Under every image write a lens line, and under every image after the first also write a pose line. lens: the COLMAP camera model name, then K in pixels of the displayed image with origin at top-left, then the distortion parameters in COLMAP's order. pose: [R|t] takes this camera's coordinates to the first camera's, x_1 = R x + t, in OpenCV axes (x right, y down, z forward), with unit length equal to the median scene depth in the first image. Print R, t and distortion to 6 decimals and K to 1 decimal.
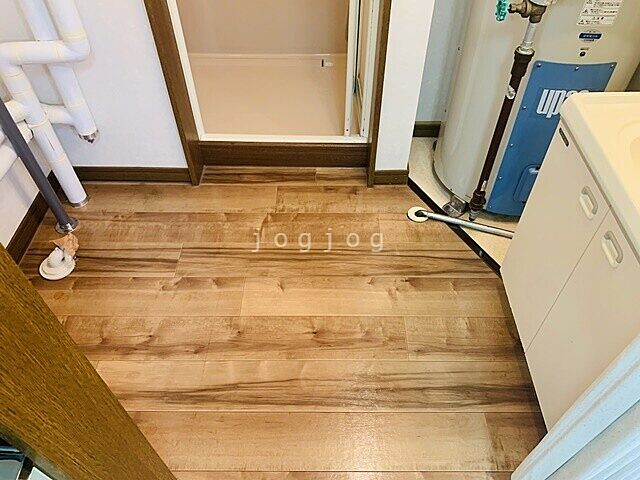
lens RADIAL K [[490.2, 0, 320.0], [0, 490.2, 240.0], [0, 0, 1]] dist [0.005441, 0.001918]
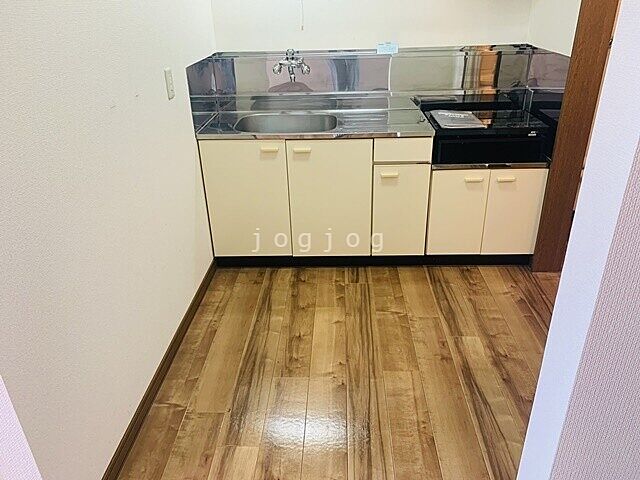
lens RADIAL K [[482.8, 0, 320.0], [0, 482.8, 240.0], [0, 0, 1]] dist [0.028574, -0.125224]
pose [[-0.040467, 0.435523, -0.899268, 1.089724], [-0.728022, 0.603579, 0.325079, -0.473494], [0.684359, 0.667841, 0.292645, 0.373717]]
